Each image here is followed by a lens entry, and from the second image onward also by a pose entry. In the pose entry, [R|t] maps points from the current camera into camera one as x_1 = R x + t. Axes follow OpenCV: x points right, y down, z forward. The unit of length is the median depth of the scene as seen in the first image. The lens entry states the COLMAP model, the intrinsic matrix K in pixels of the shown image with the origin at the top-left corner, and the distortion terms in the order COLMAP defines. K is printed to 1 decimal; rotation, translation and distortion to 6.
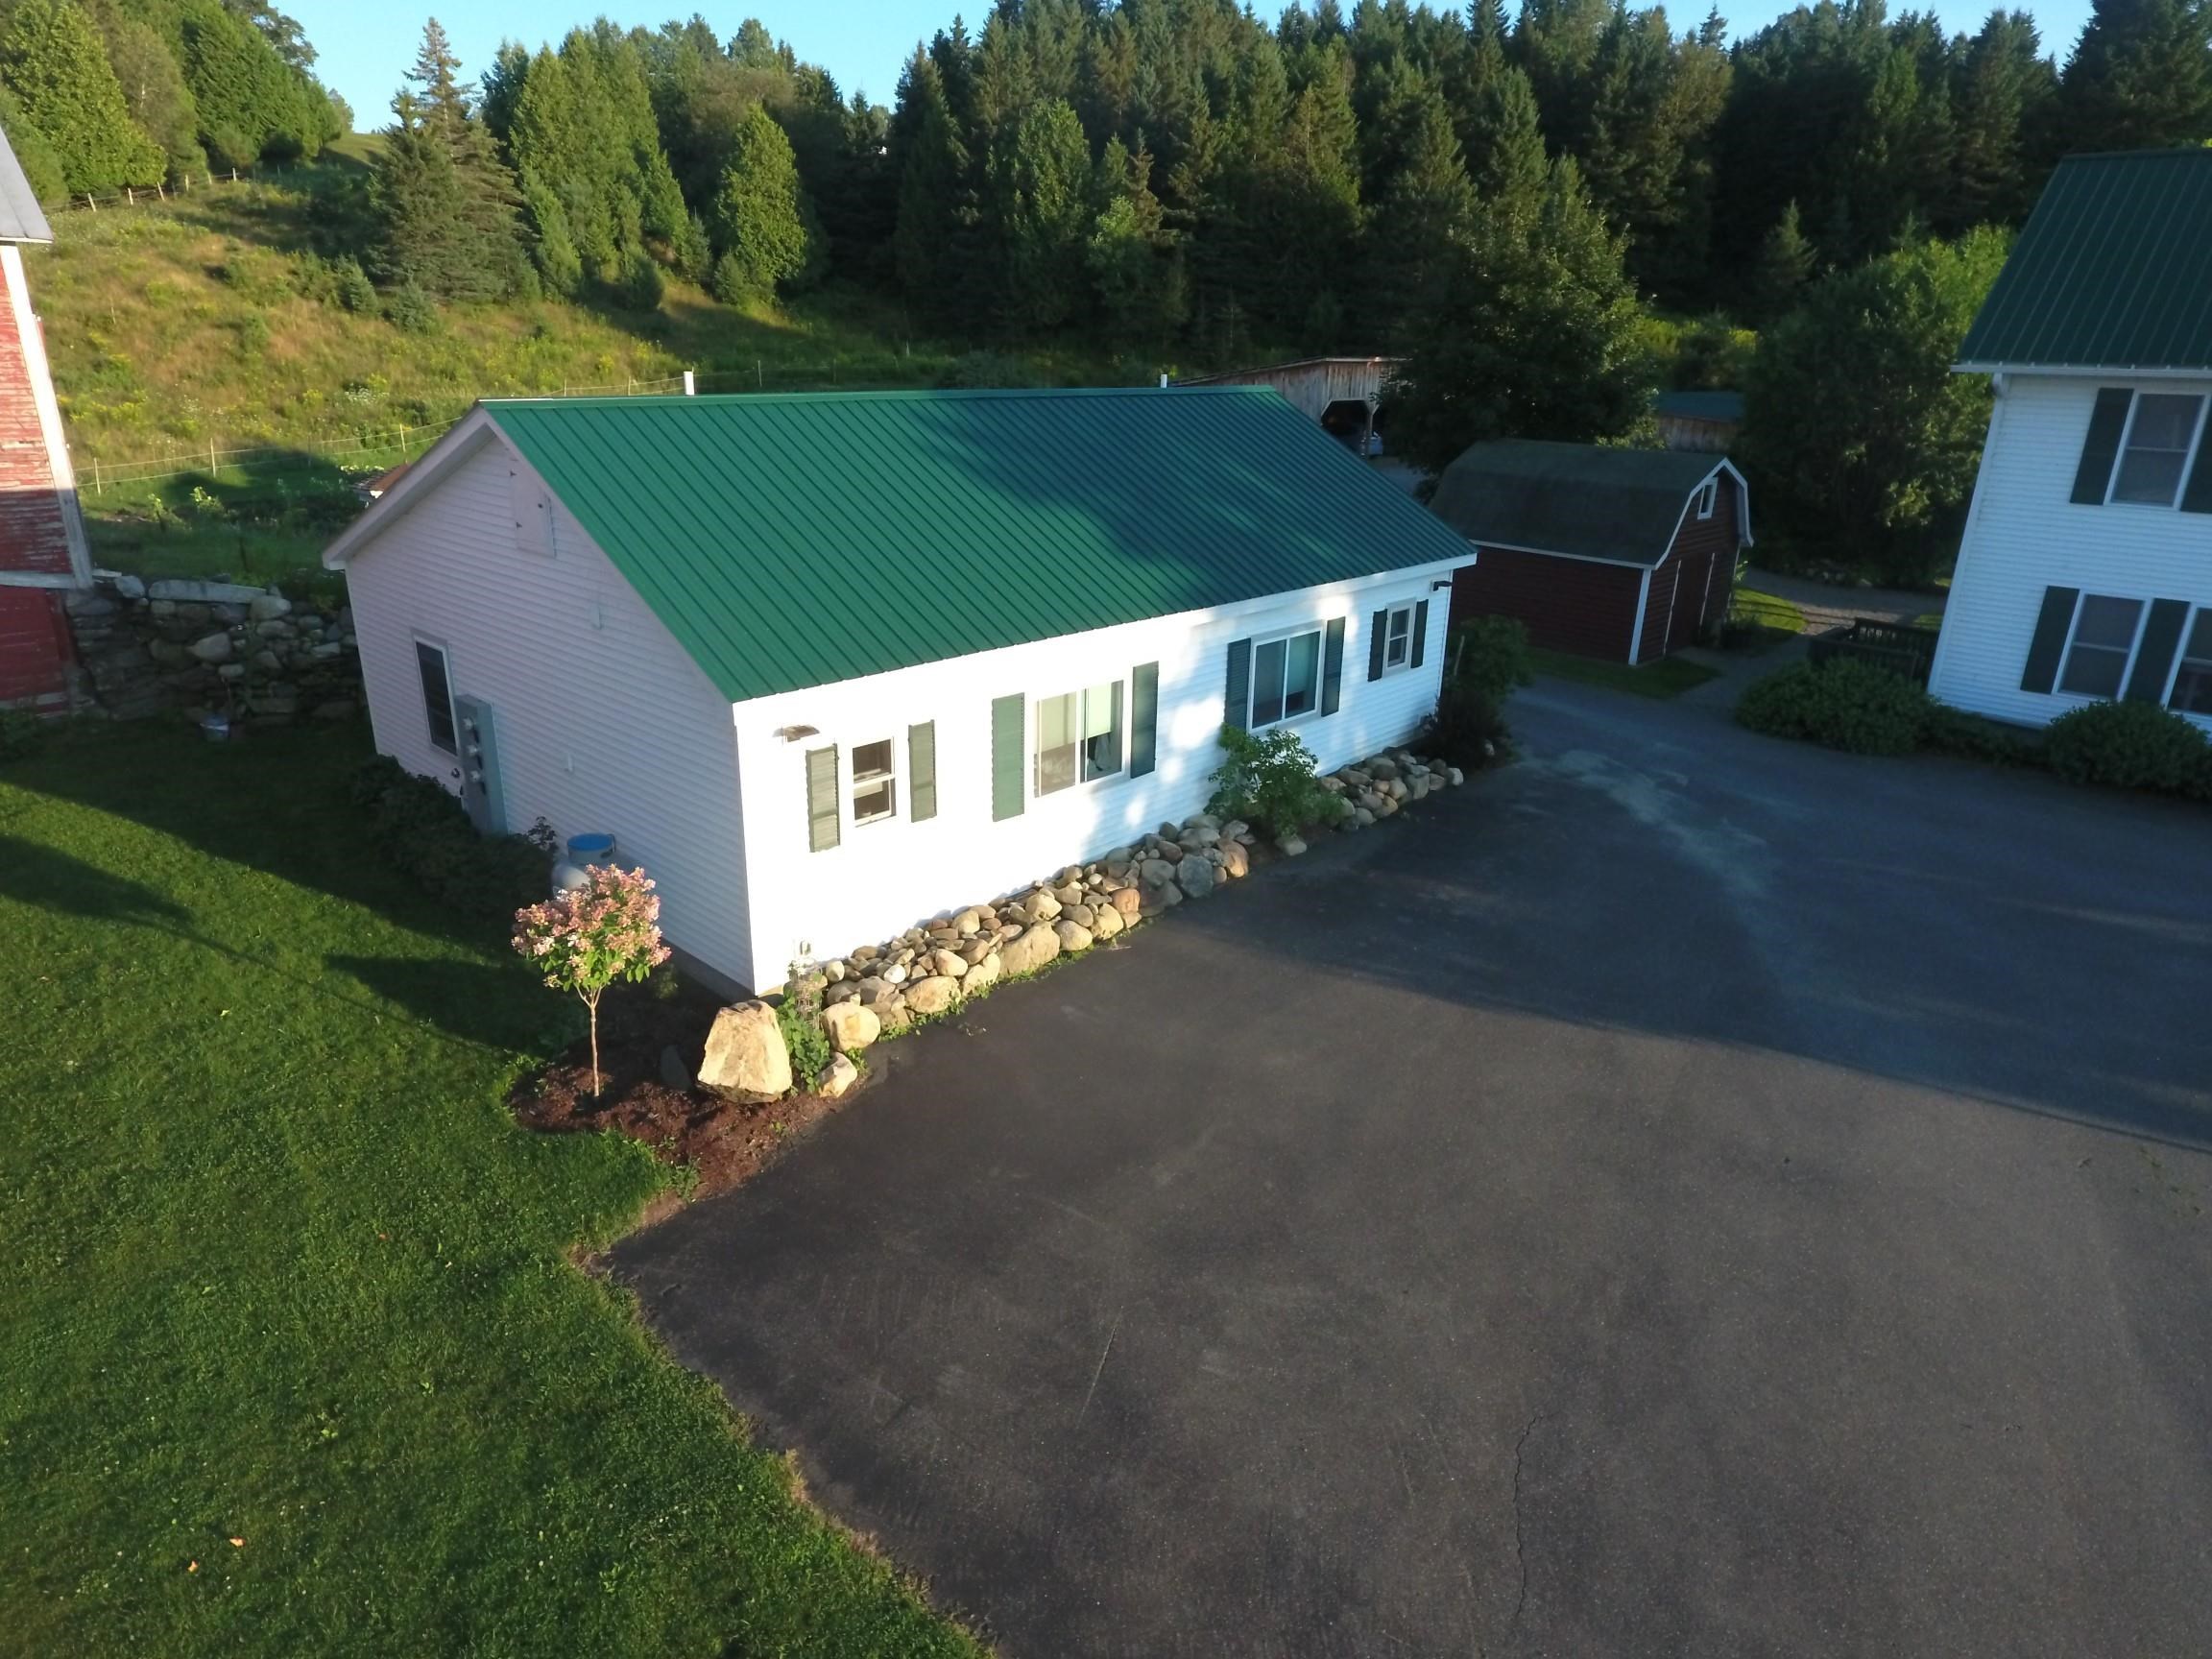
lens RADIAL K [[1288.3, 0, 1095.3], [0, 1288.3, 821.0], [0, 0, 1]] dist [0.000795, -0.003214]
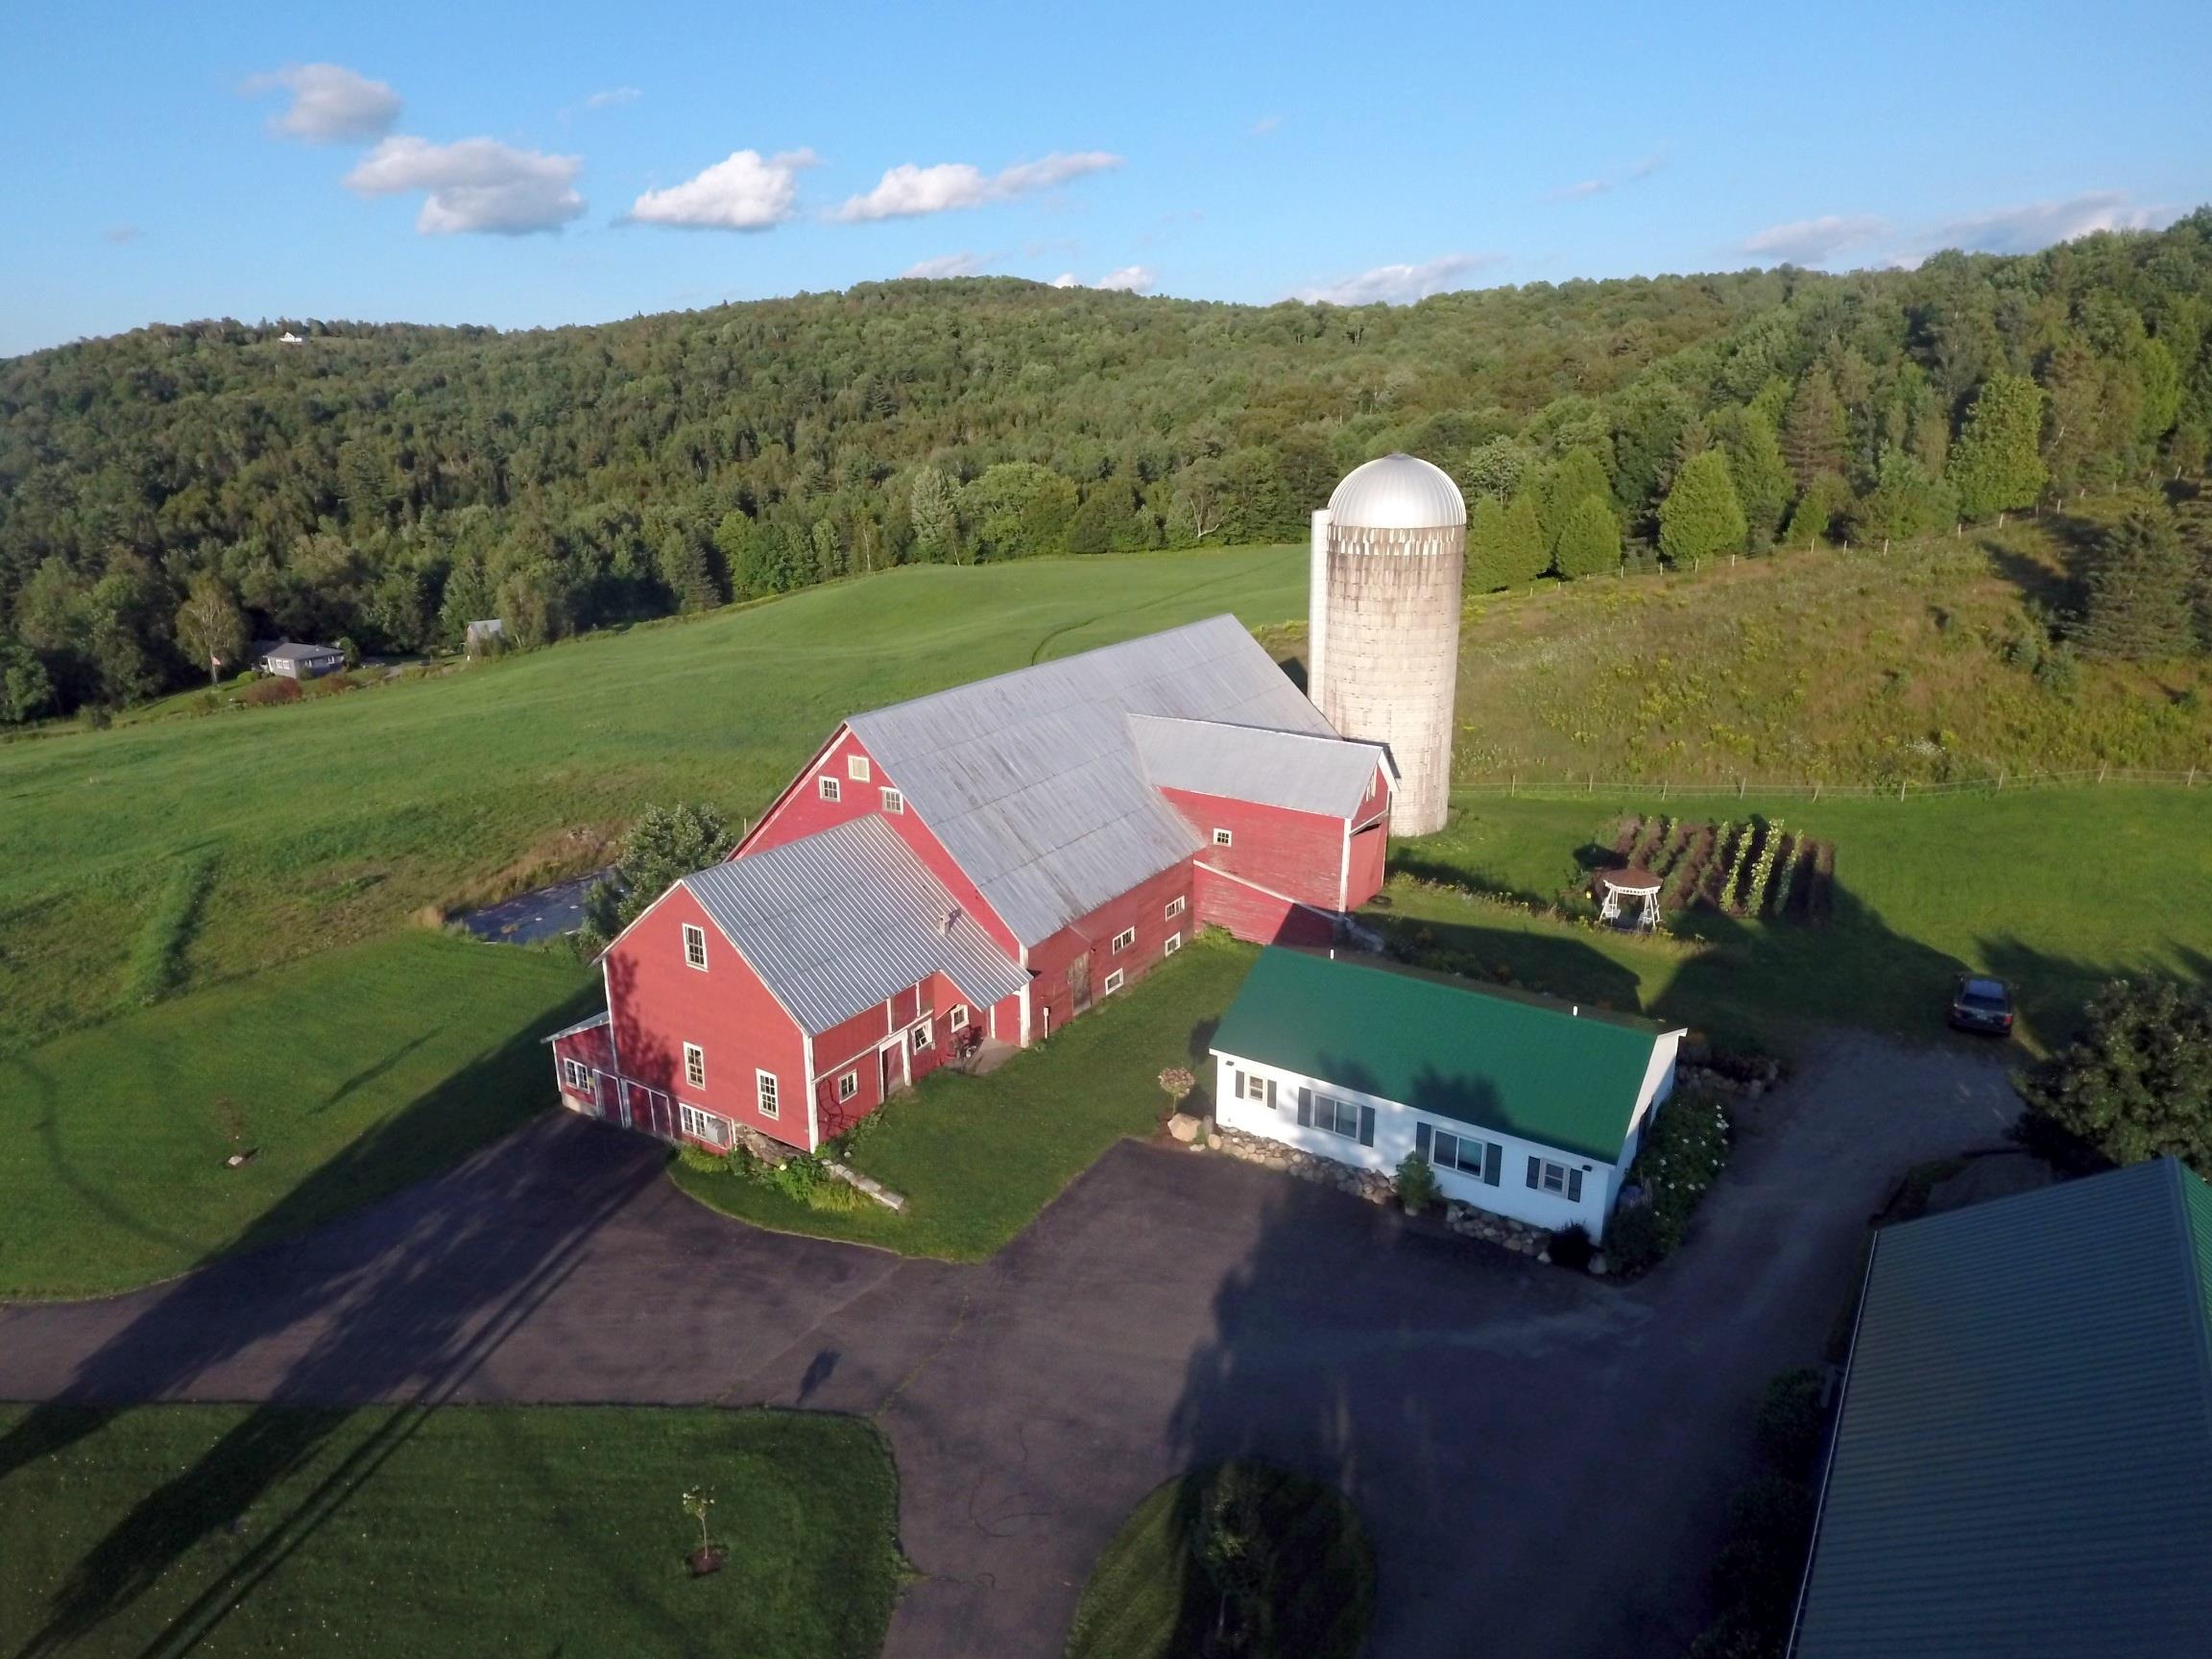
lens RADIAL K [[1288.3, 0, 1095.3], [0, 1288.3, 821.0], [0, 0, 1]] dist [0.000795, -0.003214]
pose [[0.157145, 0.285138, -0.945517, 1.747957], [-0.318743, 0.920818, 0.224714, -0.824269], [0.934724, 0.266064, 0.235588, -0.253711]]
